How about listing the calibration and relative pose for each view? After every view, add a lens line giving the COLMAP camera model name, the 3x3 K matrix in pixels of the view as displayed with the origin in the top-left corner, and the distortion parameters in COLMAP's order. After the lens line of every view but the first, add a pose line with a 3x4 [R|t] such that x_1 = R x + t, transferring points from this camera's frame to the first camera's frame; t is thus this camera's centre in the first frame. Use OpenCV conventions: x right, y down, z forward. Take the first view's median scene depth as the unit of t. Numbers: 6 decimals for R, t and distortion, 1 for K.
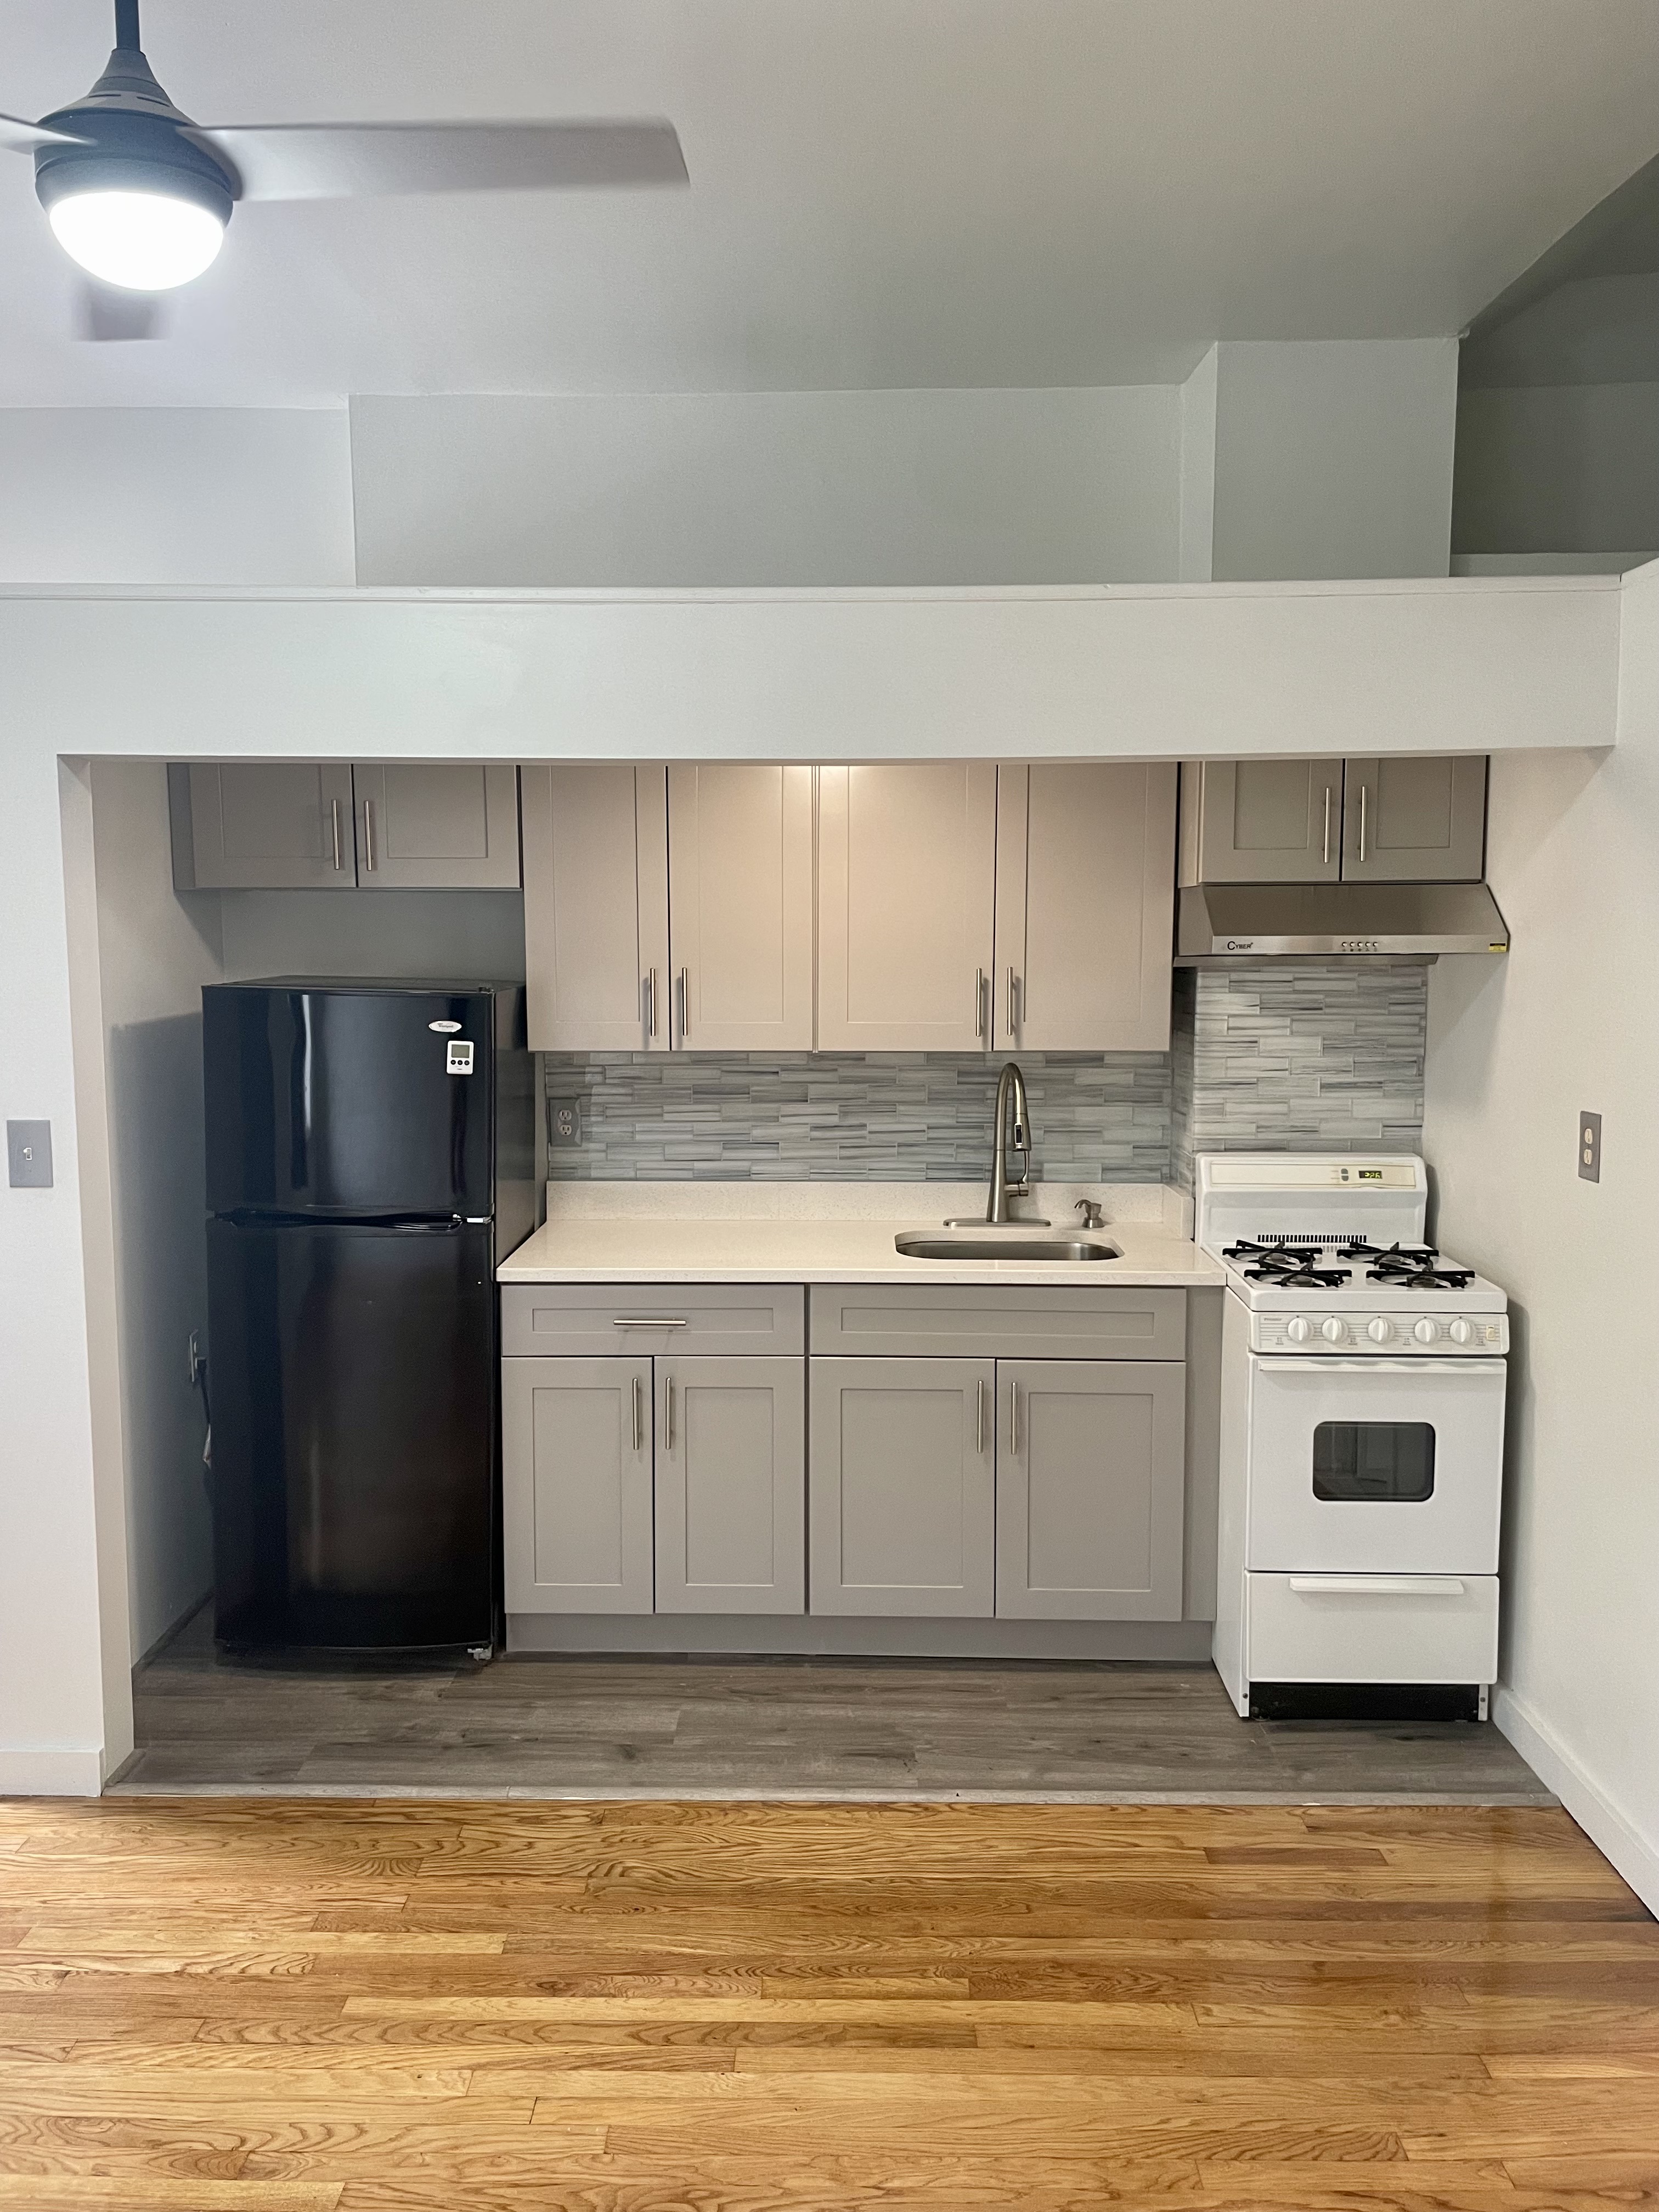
lens RADIAL K [[1689.6, 0, 806.2], [0, 1689.6, 1100.8], [0, 0, 1]] dist [0.088764, -0.119593]
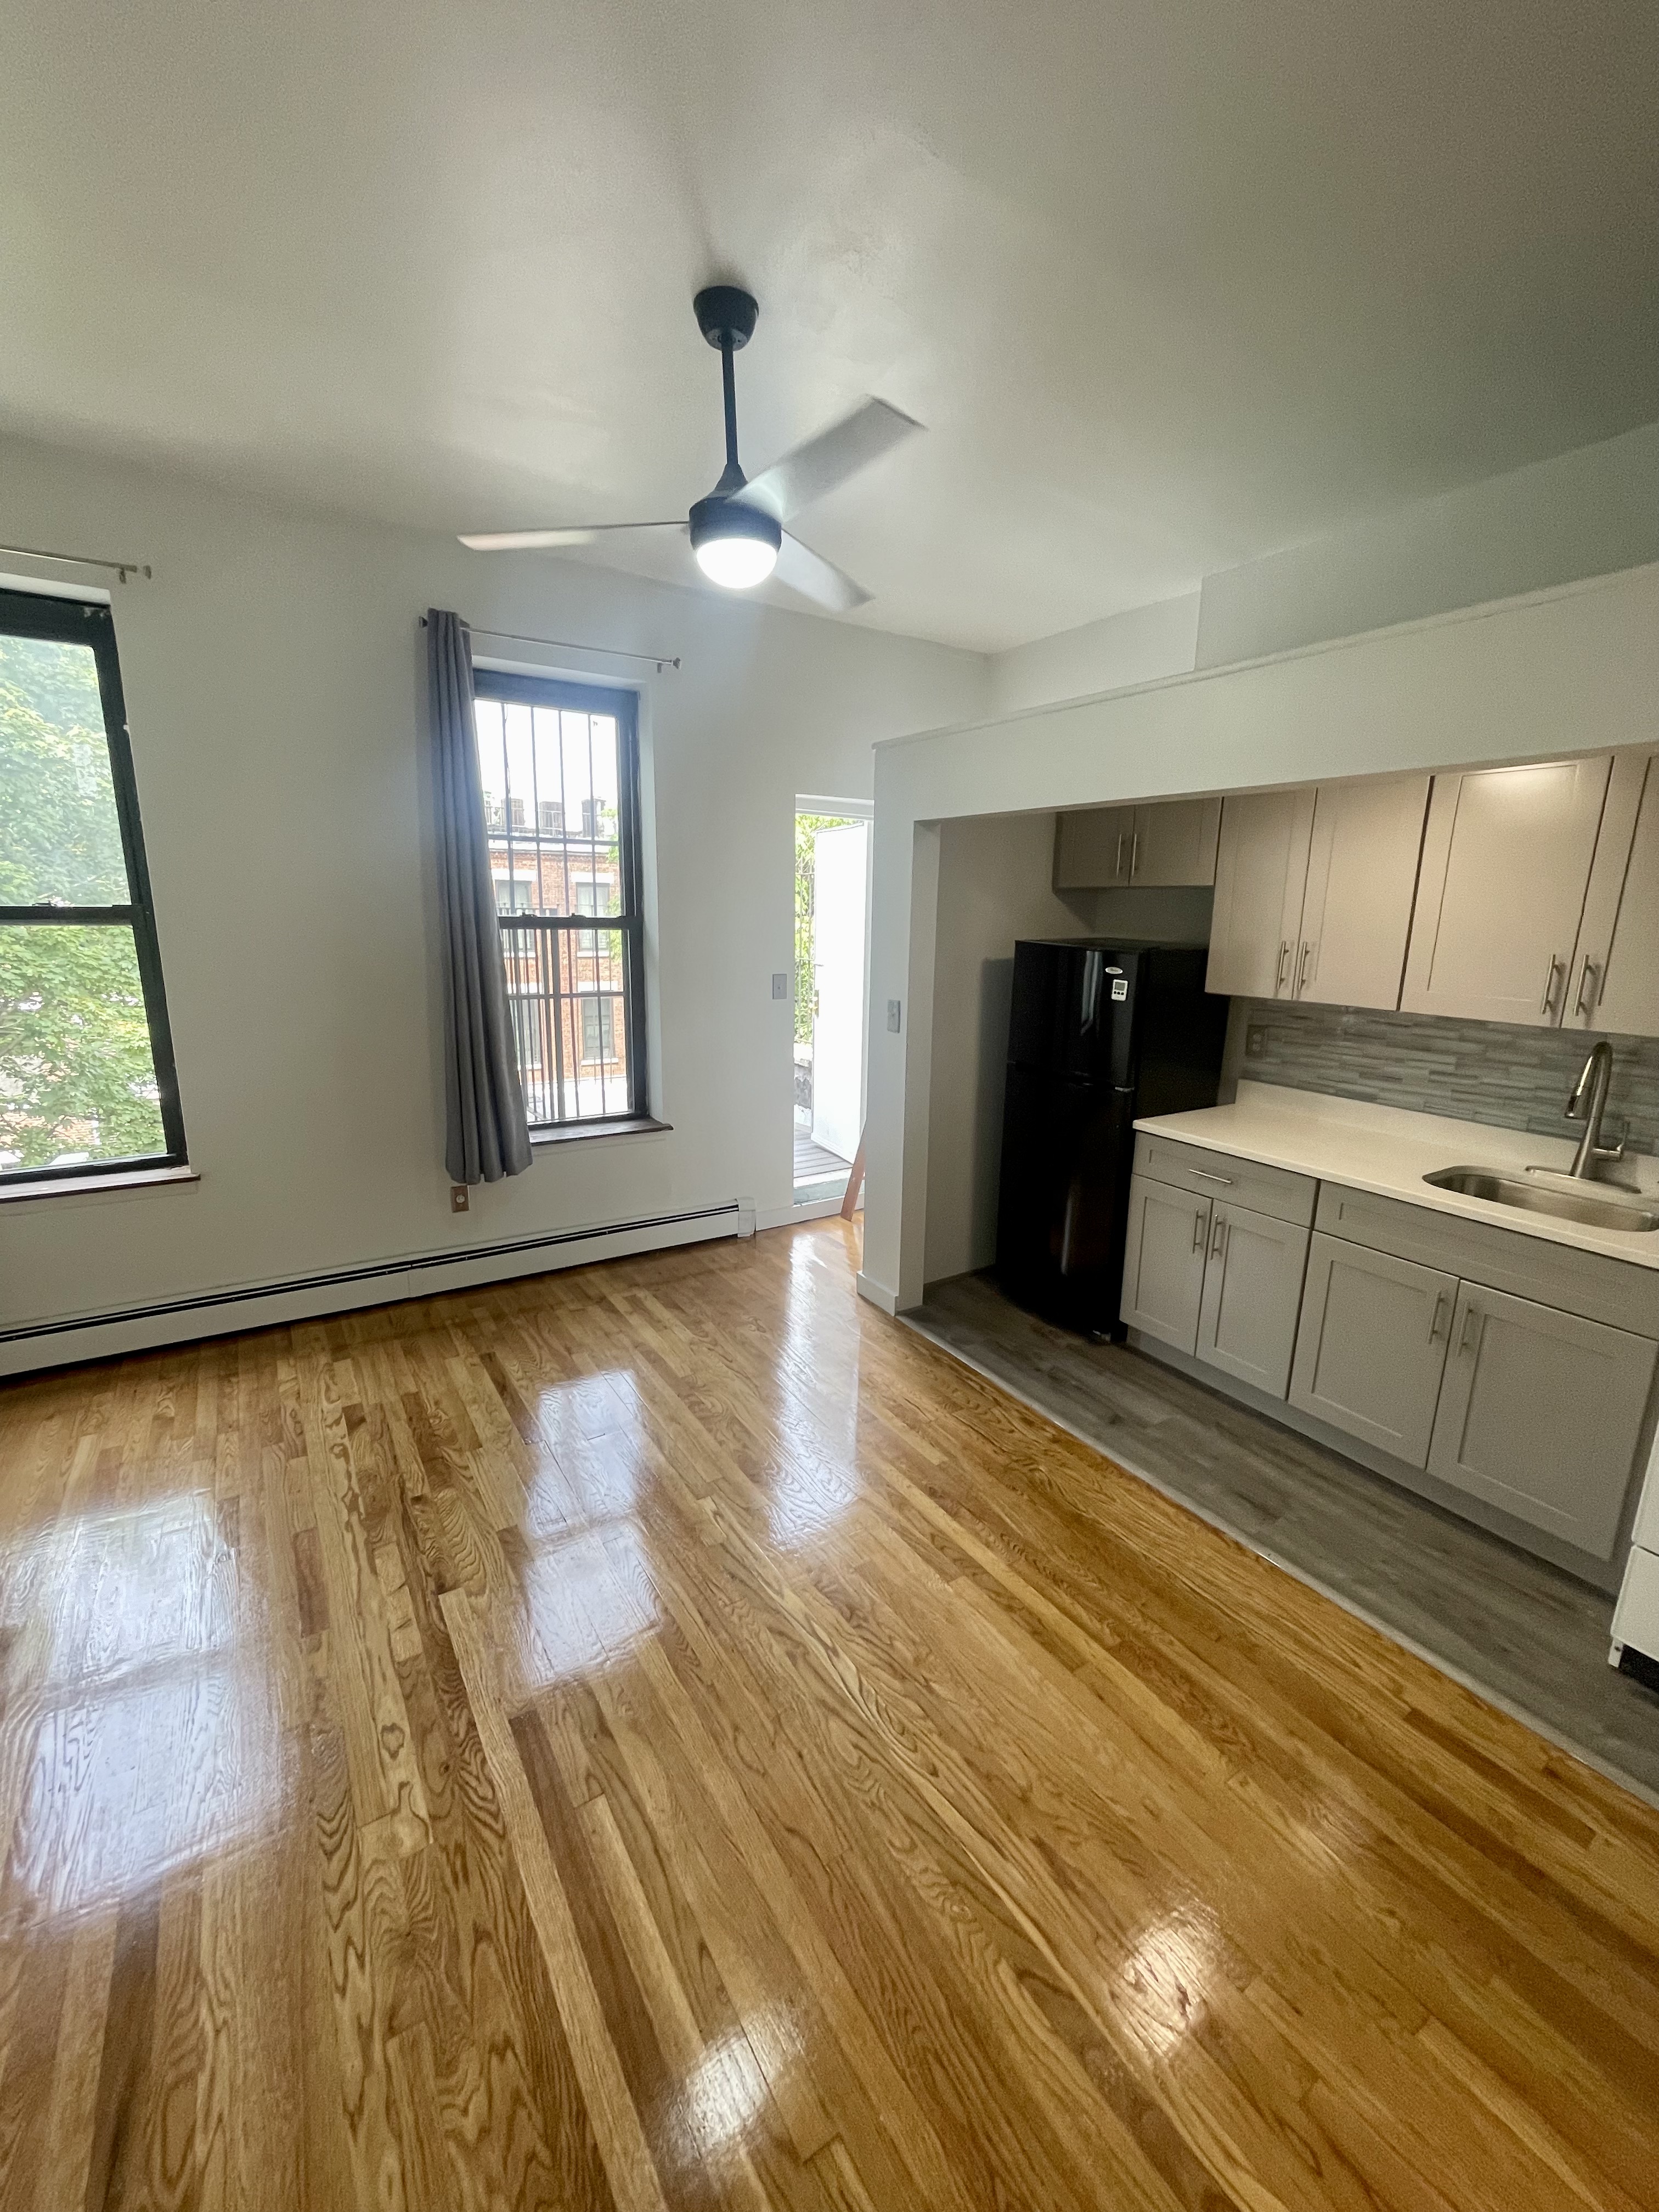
lens RADIAL K [[894.8, 0, 832.9], [0, 894.8, 1102.3], [0, 0, 1]] dist [0.000182, 0.000943]
pose [[0.559468, 0.189674, -0.806858, 0.370204], [-0.101392, 0.981815, 0.160498, -0.030400], [0.822627, -0.007985, 0.568526, 0.275815]]
